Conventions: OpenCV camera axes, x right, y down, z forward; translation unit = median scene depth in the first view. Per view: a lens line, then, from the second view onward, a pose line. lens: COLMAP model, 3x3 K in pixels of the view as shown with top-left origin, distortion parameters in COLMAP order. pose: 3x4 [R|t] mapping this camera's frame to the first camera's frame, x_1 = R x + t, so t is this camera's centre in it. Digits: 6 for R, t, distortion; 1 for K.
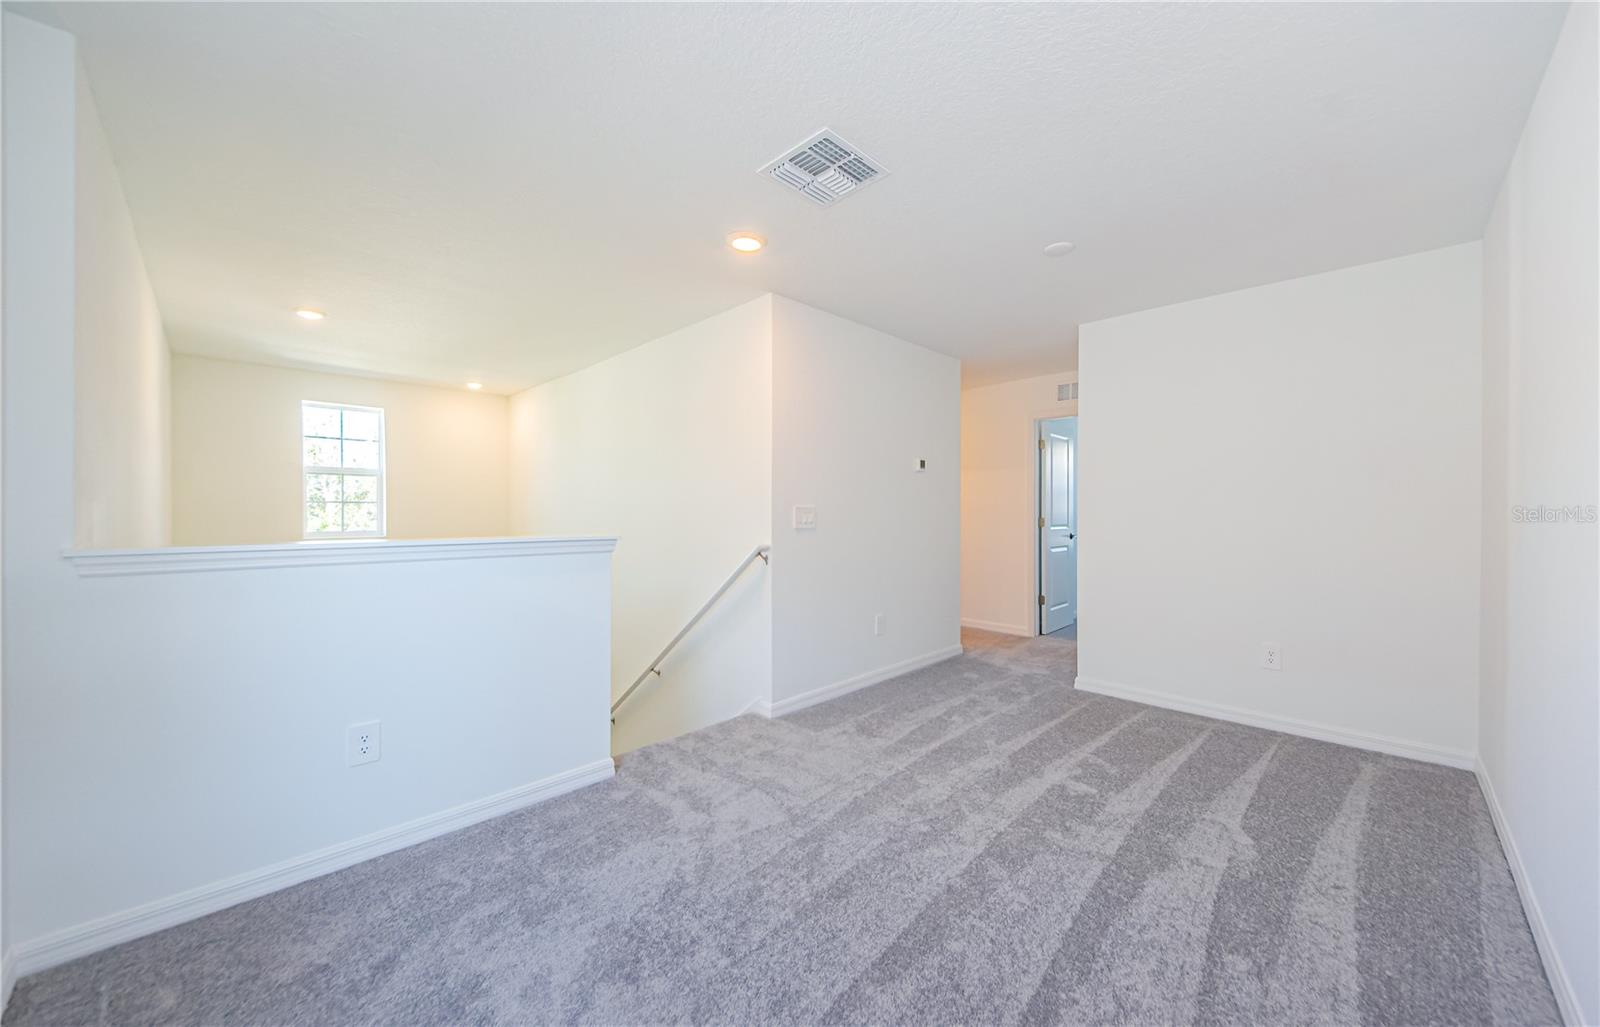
lens RADIAL K [[555.7, 0, 795.2], [0, 555.7, 514.2], [0, 0, 1]] dist [-0.001945, -0.001128]
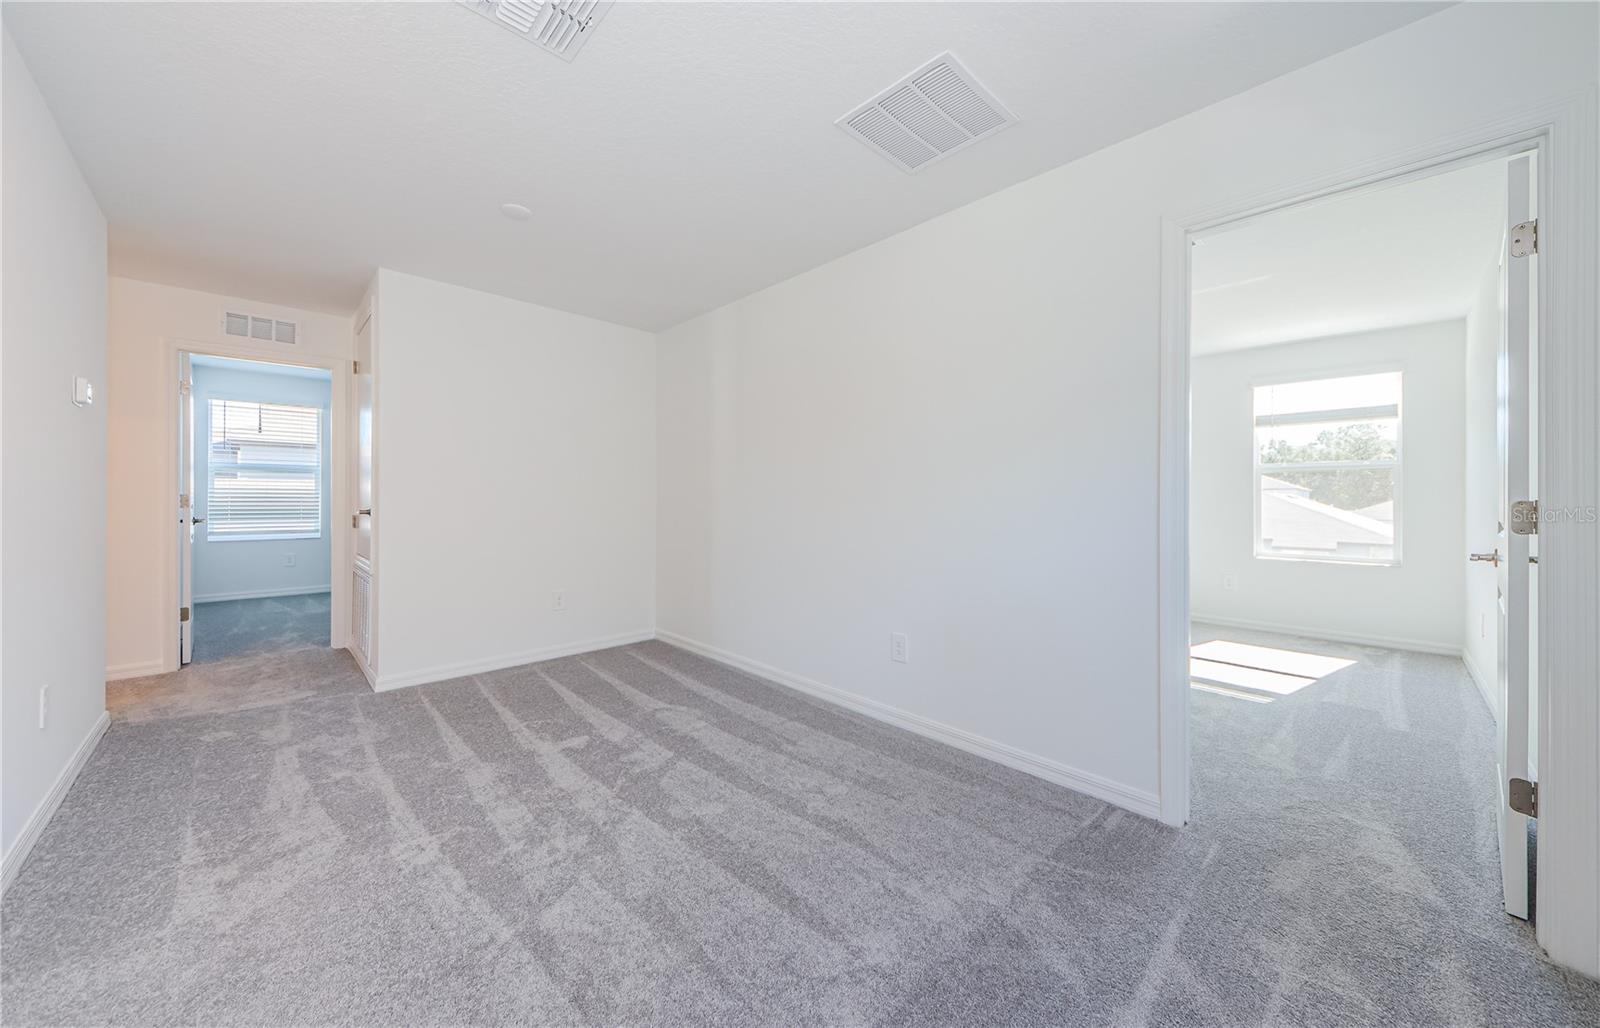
lens RADIAL K [[555.7, 0, 795.2], [0, 555.7, 497.5], [0, 0, 1]] dist [-0.001945, -0.001128]
pose [[0.036442, -0.005403, 0.999321, -0.485387], [0.003146, 0.999981, 0.005291, 0.017908], [-0.999331, 0.002951, 0.036458, 0.488316]]
